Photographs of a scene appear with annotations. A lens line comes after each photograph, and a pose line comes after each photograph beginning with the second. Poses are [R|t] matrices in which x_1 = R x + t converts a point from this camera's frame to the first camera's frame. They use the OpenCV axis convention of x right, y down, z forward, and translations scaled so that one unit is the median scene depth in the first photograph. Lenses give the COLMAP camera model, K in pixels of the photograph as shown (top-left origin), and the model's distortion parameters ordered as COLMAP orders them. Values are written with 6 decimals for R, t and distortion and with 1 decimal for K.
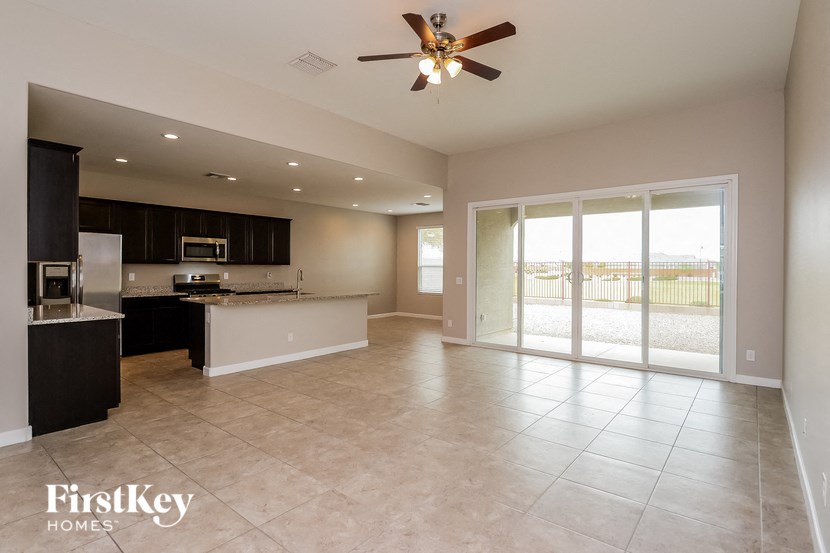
lens RADIAL K [[414.9, 0, 413.1], [0, 414.9, 275.3], [0, 0, 1]] dist [-0.016083, -0.000021]
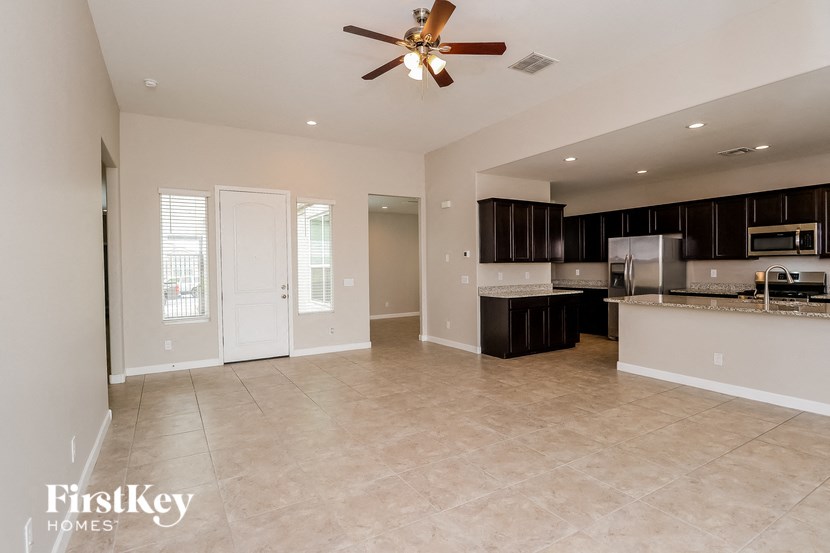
lens RADIAL K [[414.9, 0, 413.1], [0, 414.9, 275.3], [0, 0, 1]] dist [-0.016083, -0.000021]
pose [[-0.334482, 0.019827, -0.942193, 0.767490], [-0.006198, 0.999711, 0.023237, -0.015697], [0.942382, 0.013612, -0.334263, 1.001728]]
